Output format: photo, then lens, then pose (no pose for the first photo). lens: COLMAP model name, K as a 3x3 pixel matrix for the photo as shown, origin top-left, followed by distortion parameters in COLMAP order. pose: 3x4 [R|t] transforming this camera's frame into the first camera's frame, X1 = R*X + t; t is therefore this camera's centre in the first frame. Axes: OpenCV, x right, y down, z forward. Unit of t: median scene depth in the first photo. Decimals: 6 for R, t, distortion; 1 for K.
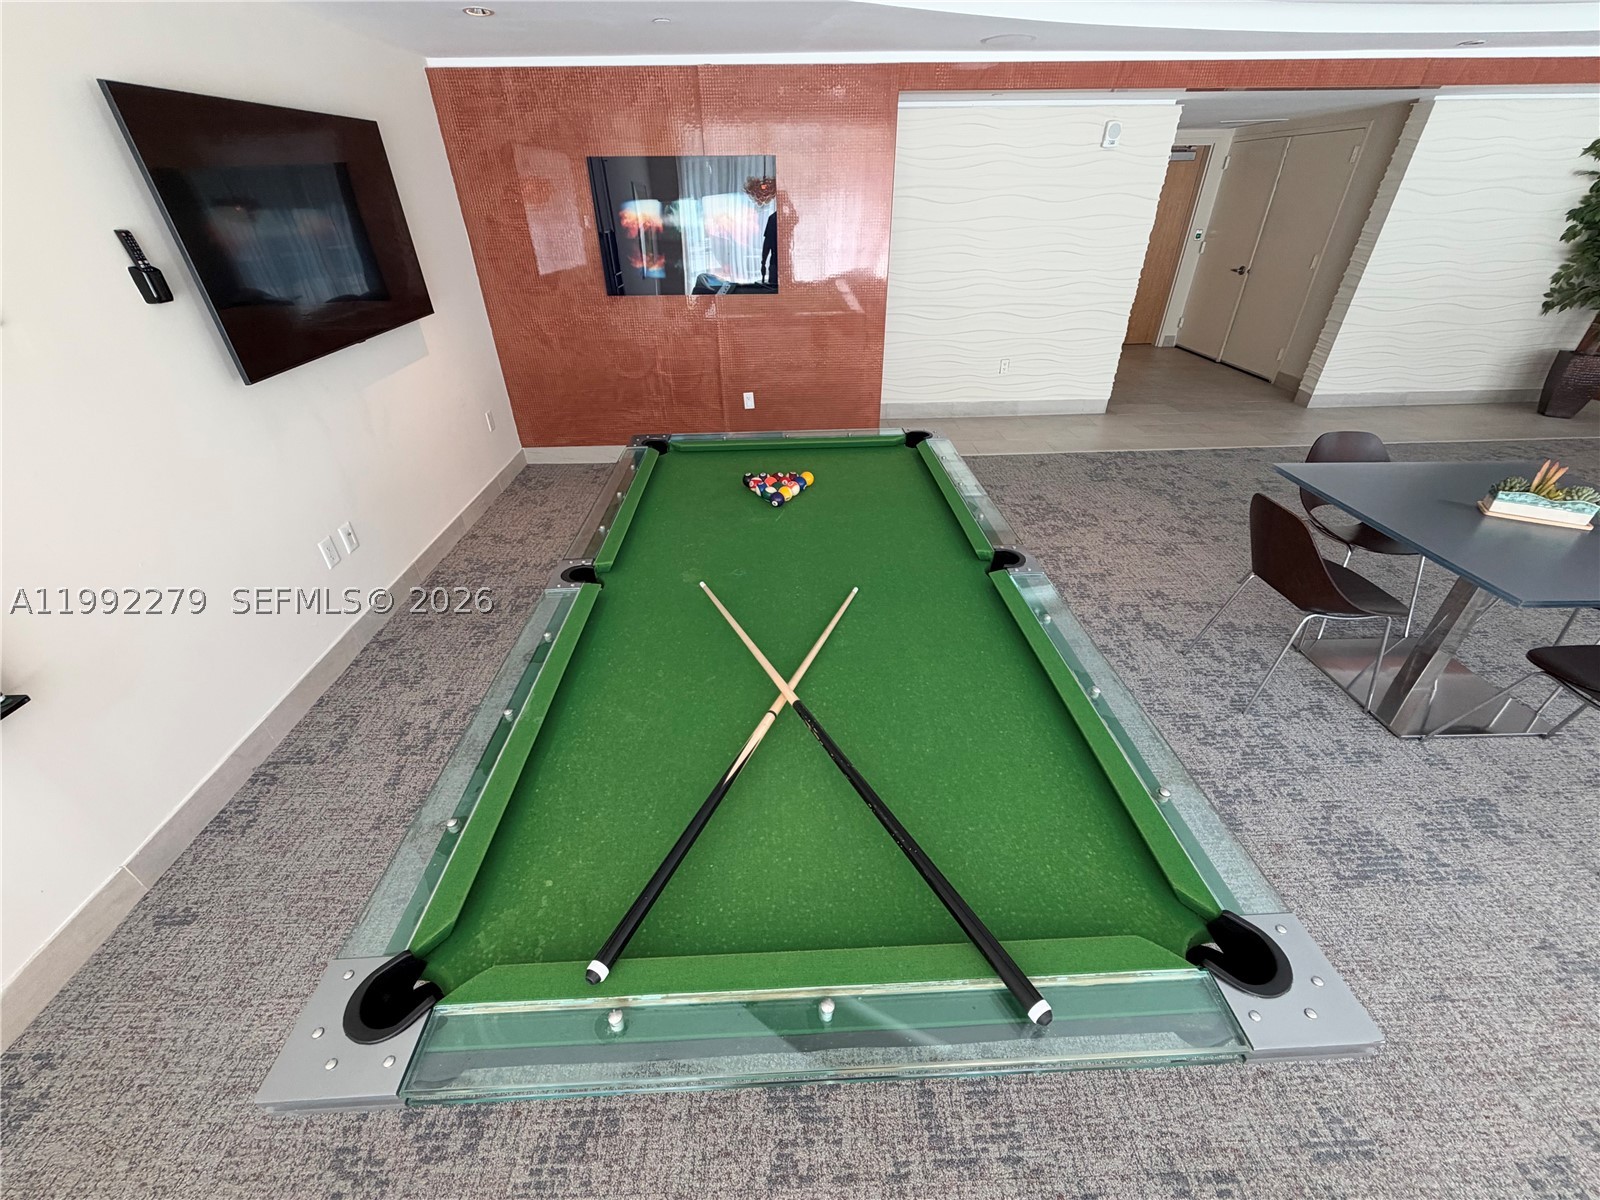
lens RADIAL K [[635.1, 0, 799.4], [0, 635.1, 603.1], [0, 0, 1]] dist [-0.000372, 0.000140]
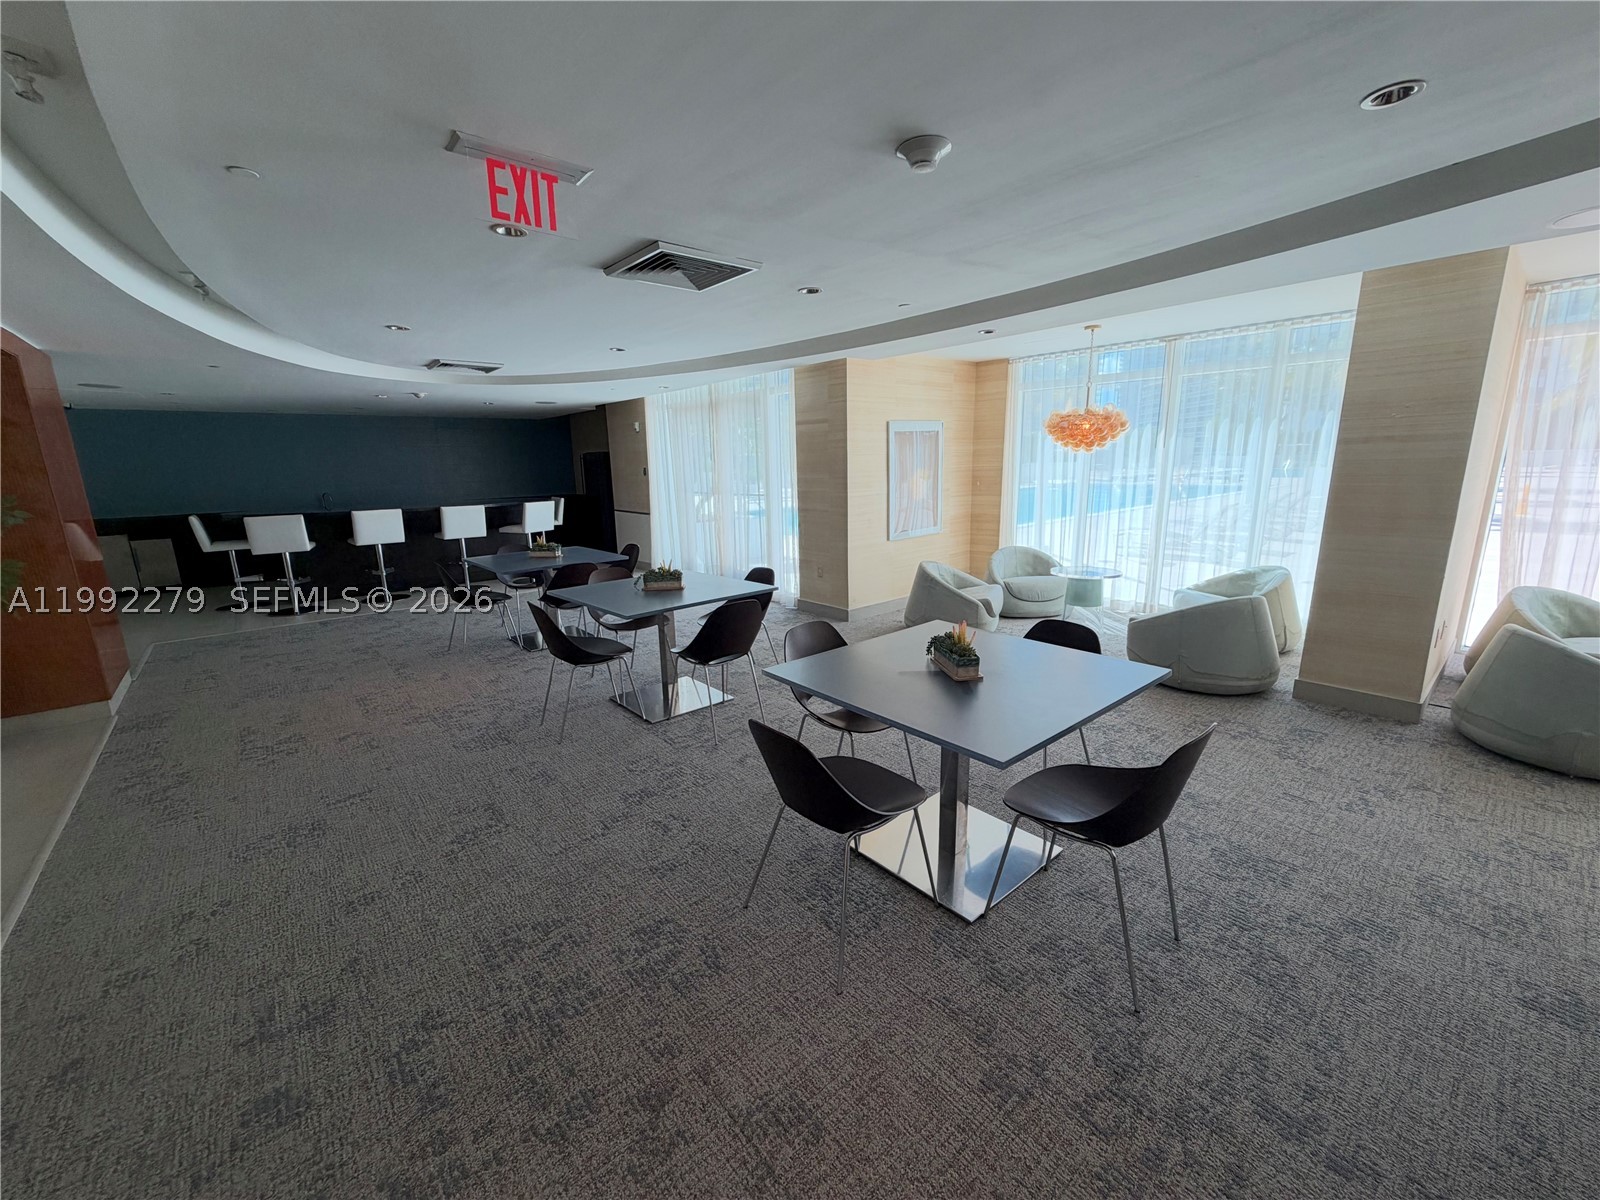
lens RADIAL K [[635.9, 0, 806.7], [0, 635.9, 599.5], [0, 0, 1]] dist [0.000449, -0.000036]
pose [[-0.625493, -0.139032, 0.767743, 0.264761], [0.448097, 0.741521, 0.499356, -0.487761], [-0.638723, 0.656367, -0.401516, 0.836994]]
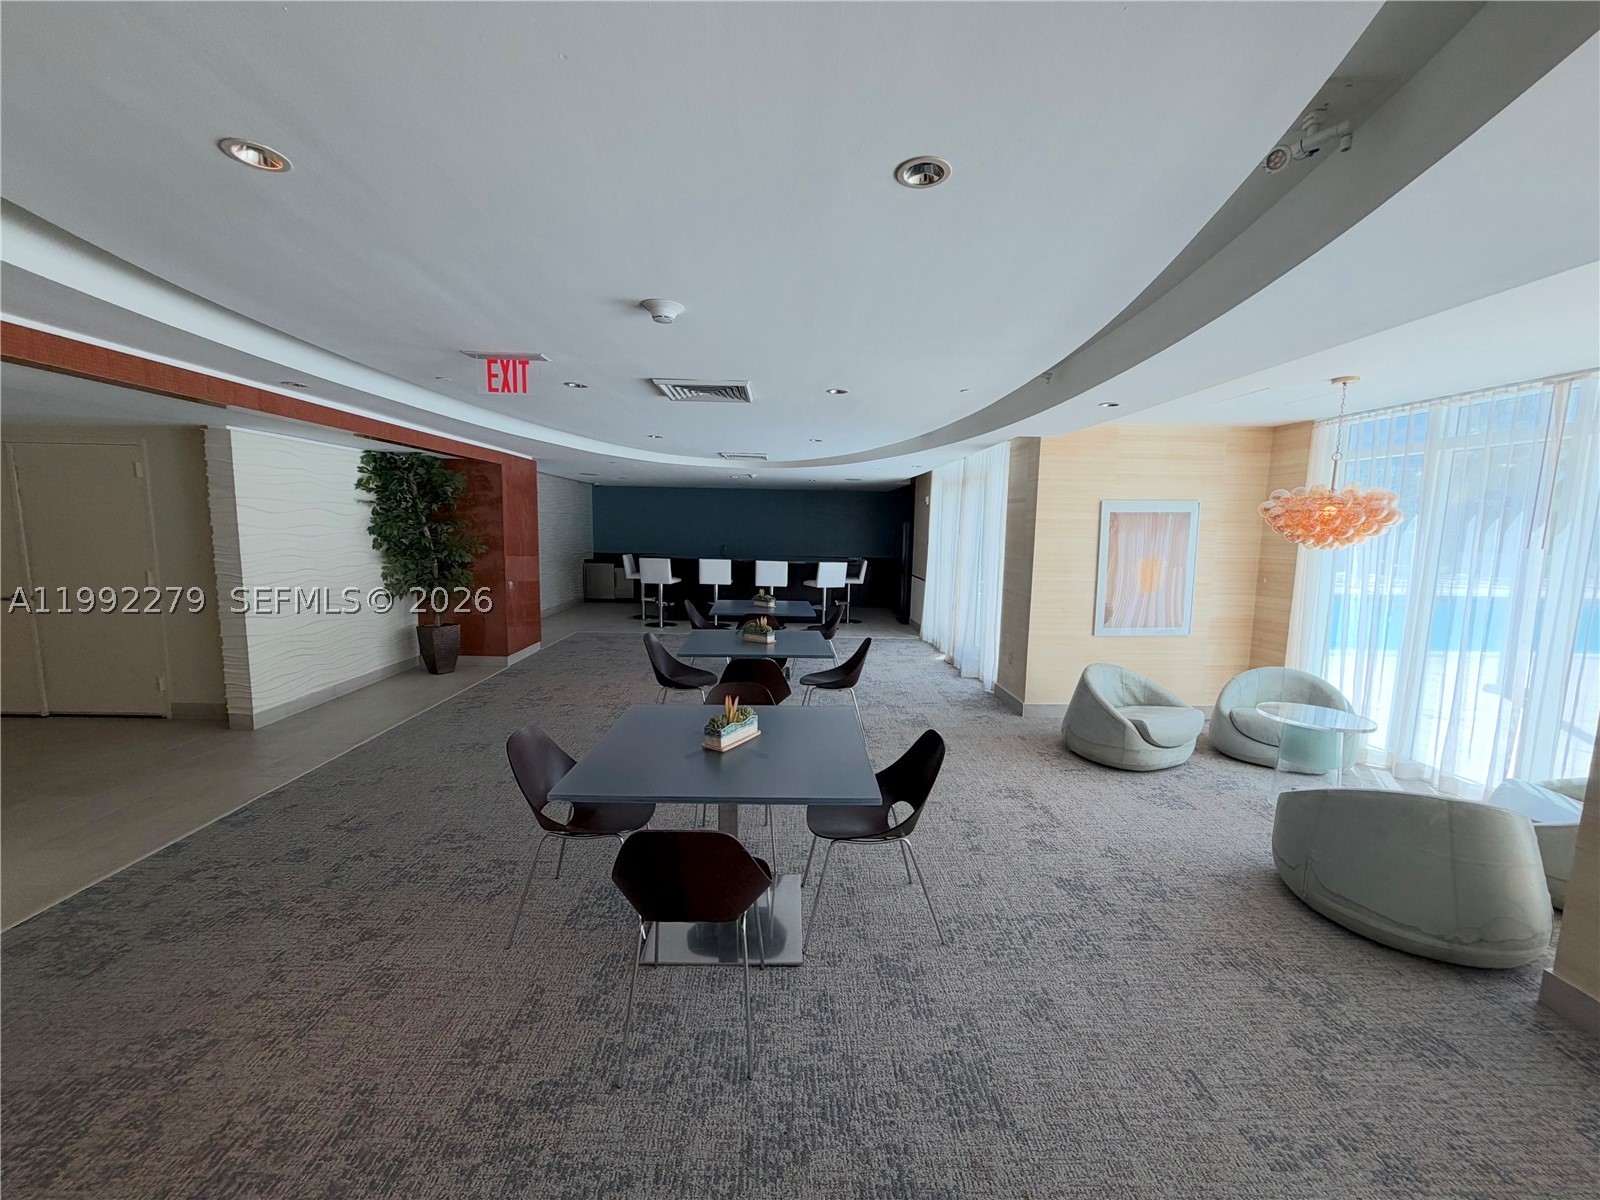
lens RADIAL K [[635.1, 0, 799.4], [0, 635.1, 603.1], [0, 0, 1]] dist [-0.000372, 0.000140]
pose [[0.008932, -0.105018, 0.994430, 0.002838], [0.524022, 0.847473, 0.084792, -0.211520], [-0.851658, 0.520346, 0.062602, 0.375719]]
